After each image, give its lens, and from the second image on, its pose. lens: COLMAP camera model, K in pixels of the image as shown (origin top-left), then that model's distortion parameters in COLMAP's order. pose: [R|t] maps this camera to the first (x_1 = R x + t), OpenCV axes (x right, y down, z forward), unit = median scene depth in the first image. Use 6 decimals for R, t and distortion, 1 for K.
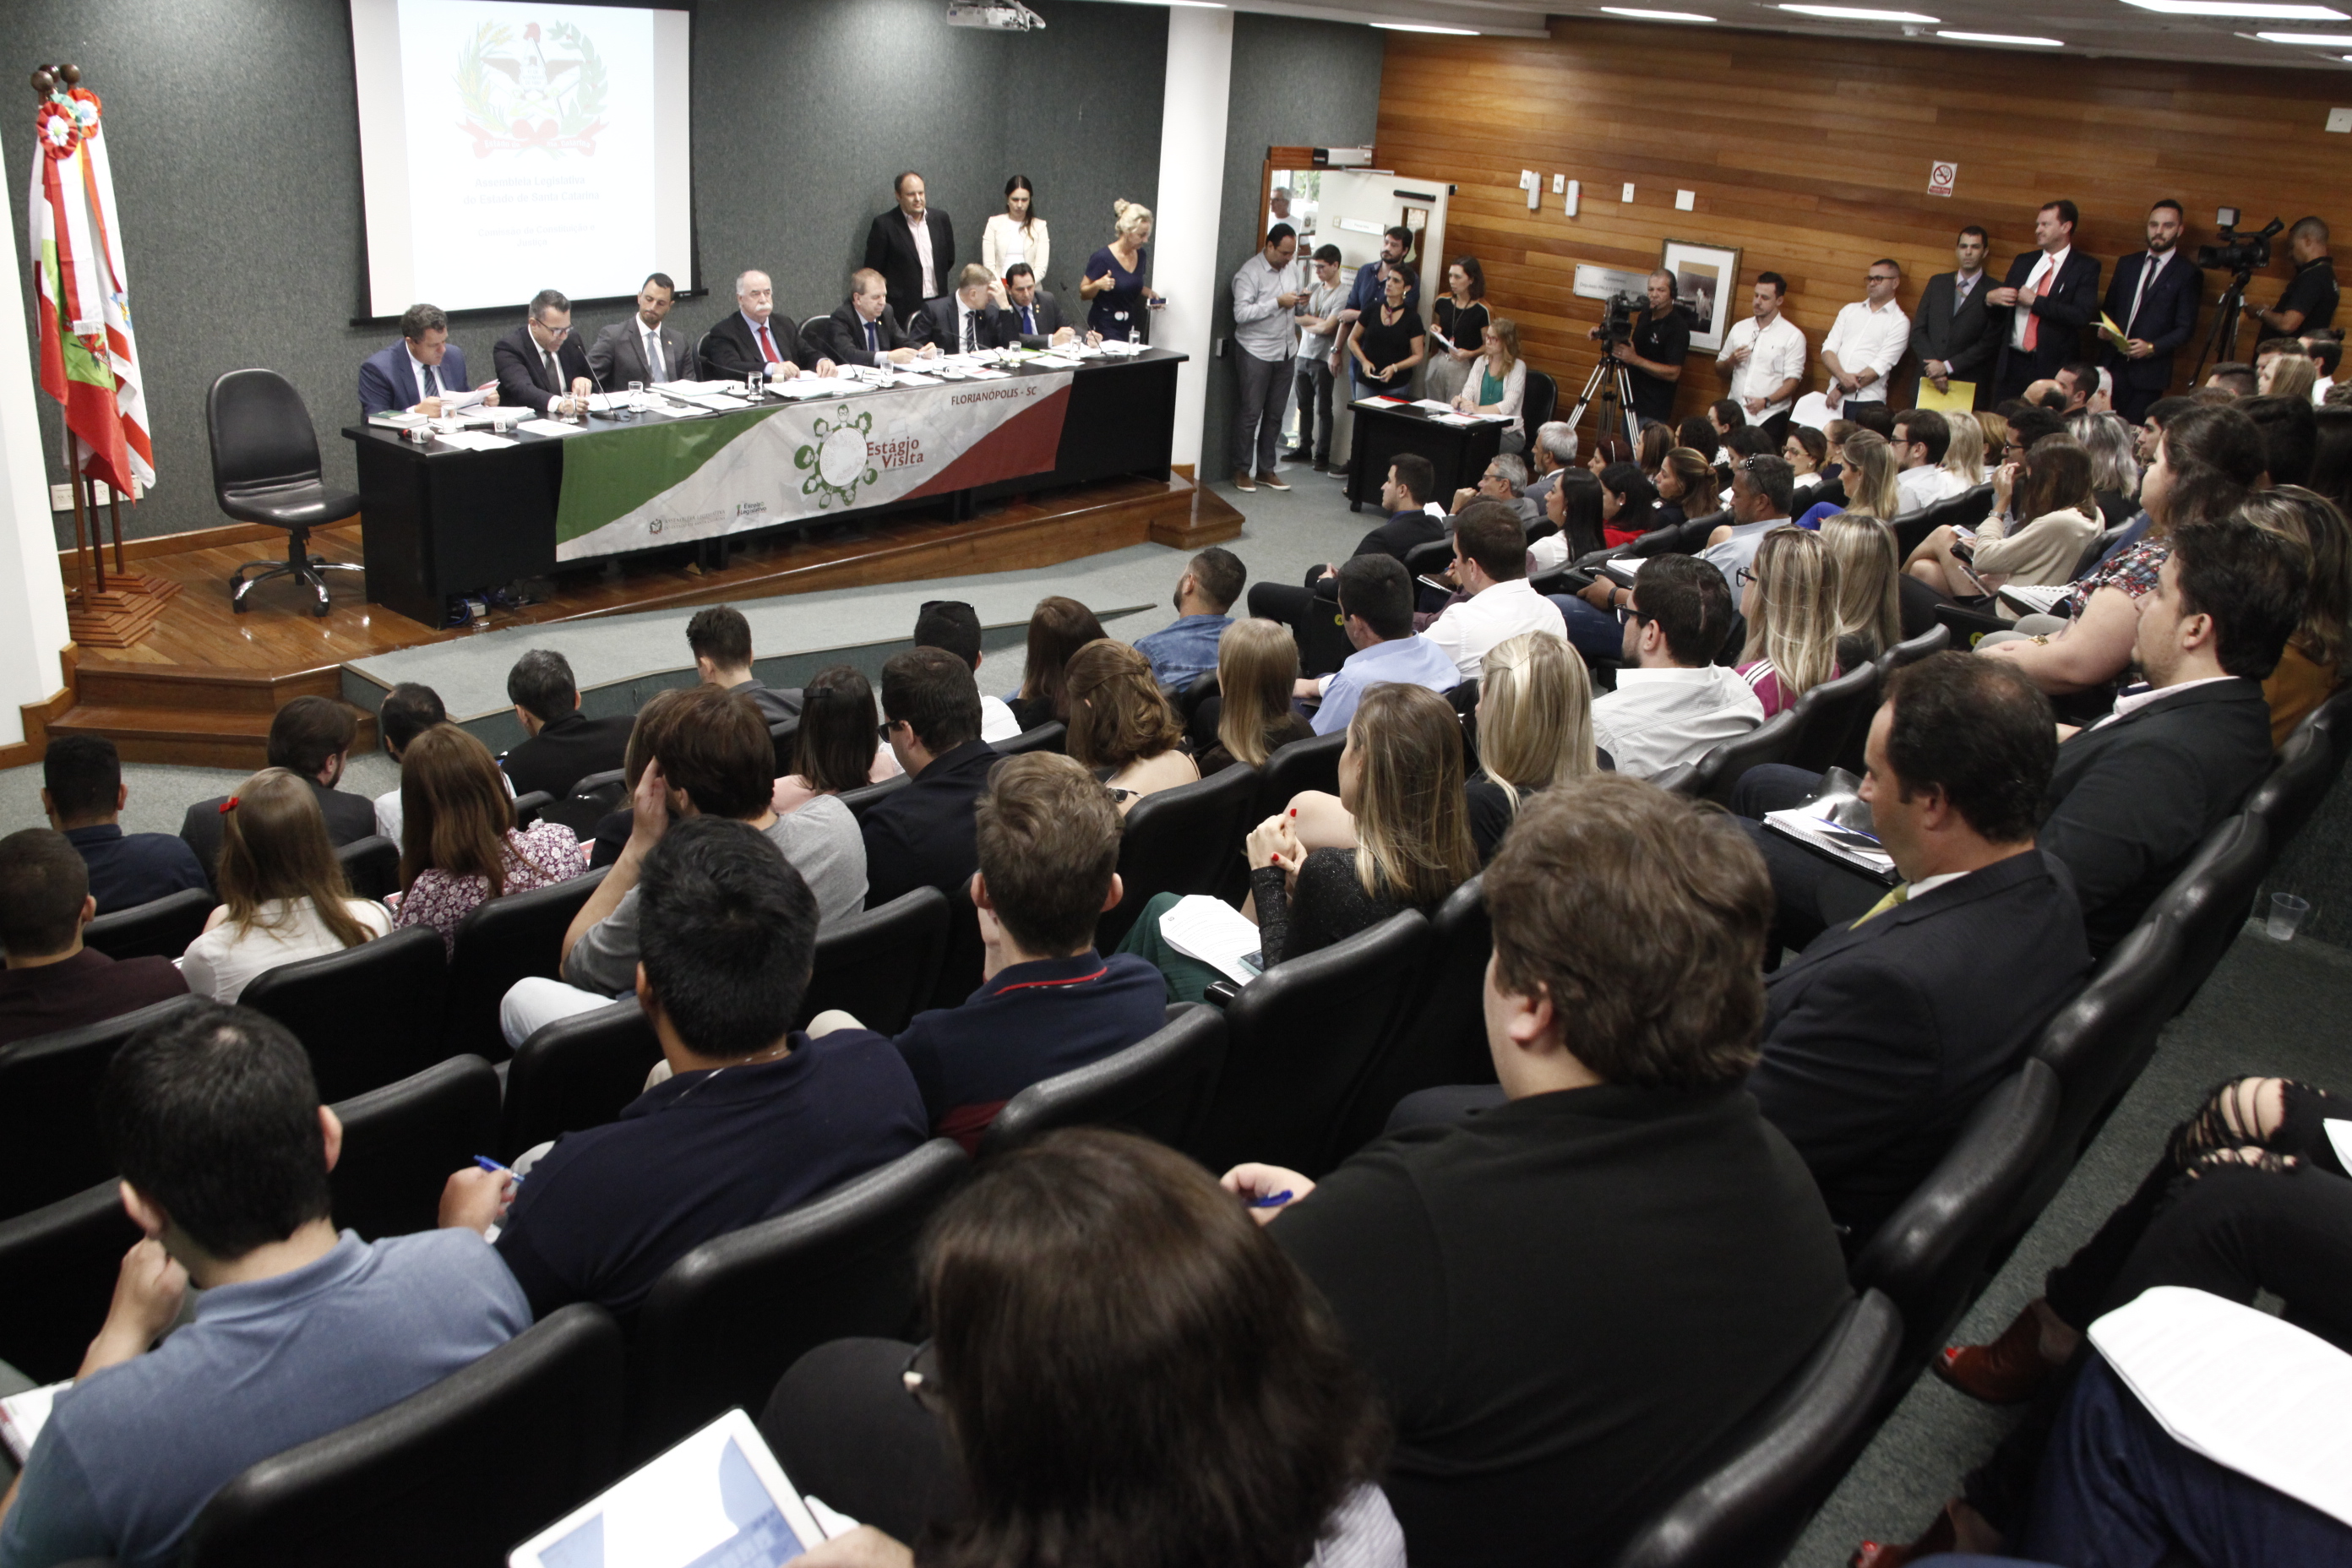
lens RADIAL K [[1896.3, 0, 1178.9], [0, 1896.3, 801.6], [0, 0, 1]] dist [-0.152544, 0.113747]
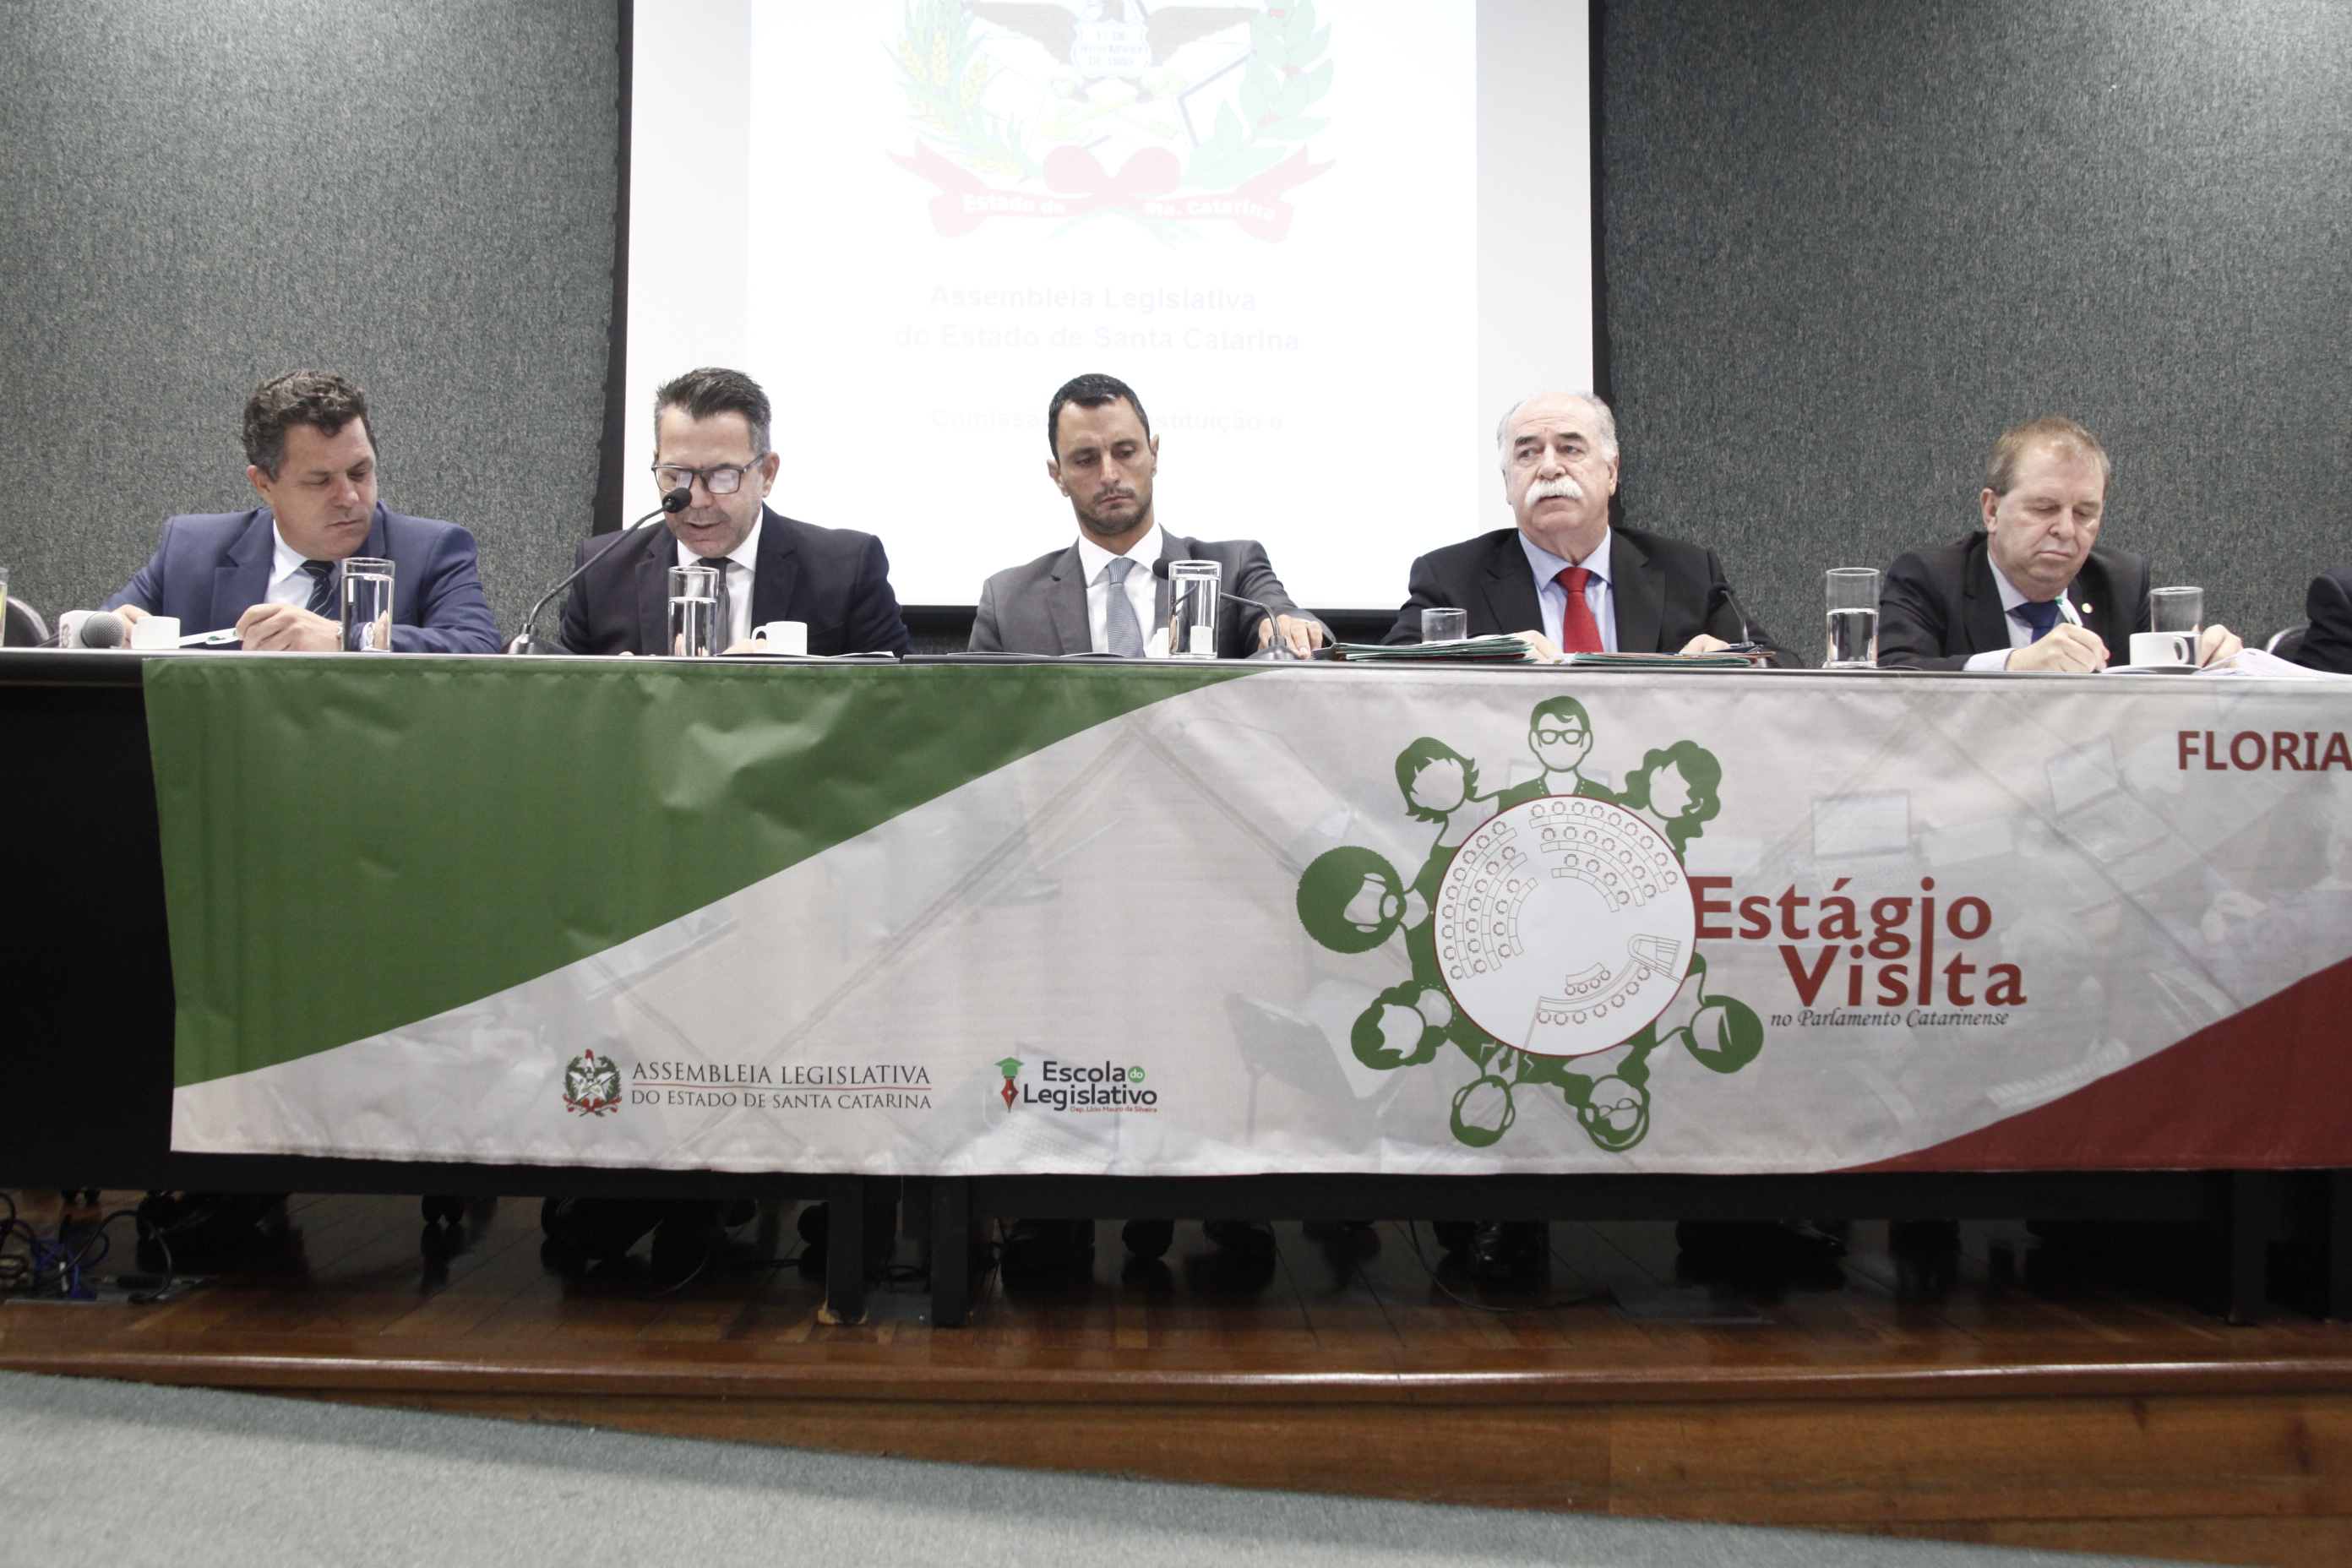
lens RADIAL K [[2162.4, 0, 1182.9], [0, 2162.4, 778.6], [0, 0, 1]] dist [-0.075626, 0.000000]
pose [[0.659080, -0.092886, -0.746315, -0.009513], [-0.245923, 0.911173, -0.330582, -0.102973], [0.710729, 0.401416, 0.577693, 0.826528]]
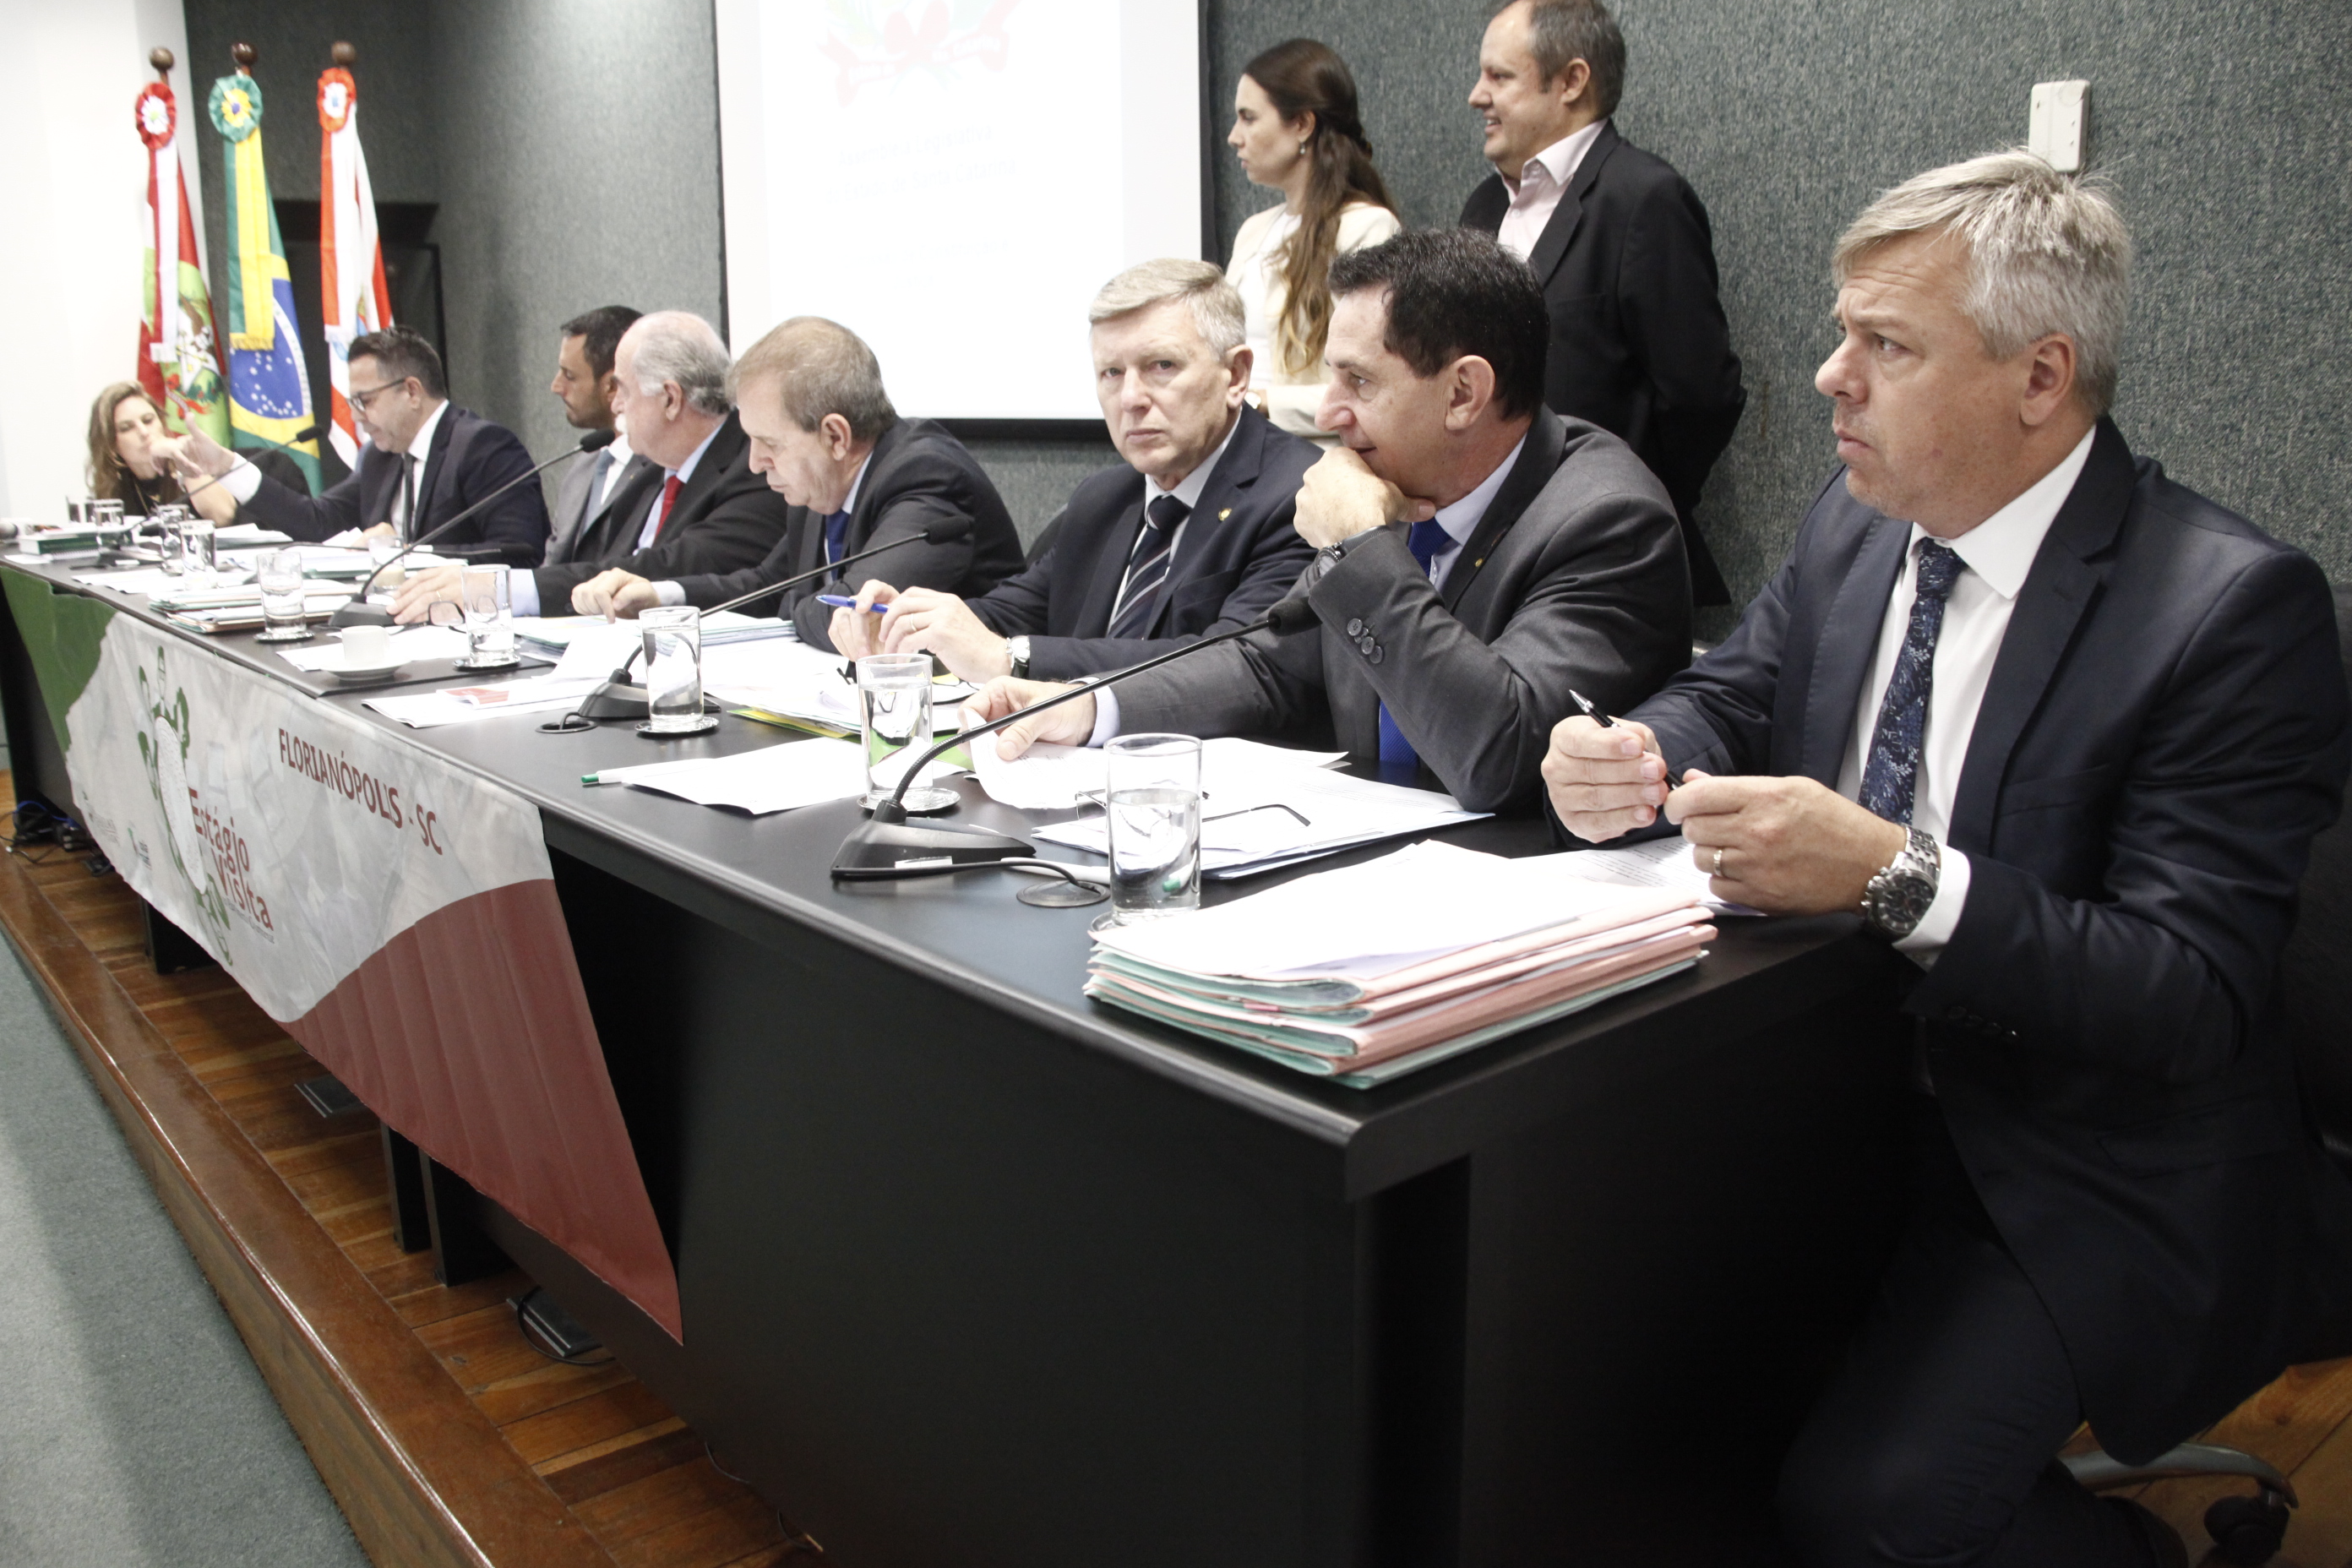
lens RADIAL K [[1896.3, 0, 1162.1], [0, 1896.3, 801.8], [0, 0, 1]] dist [-0.152544, 0.113747]
pose [[-0.190521, 0.147321, -0.970566, 0.104188], [-0.374639, 0.902937, 0.210597, -0.325230], [0.907385, 0.403735, -0.116836, 1.225845]]
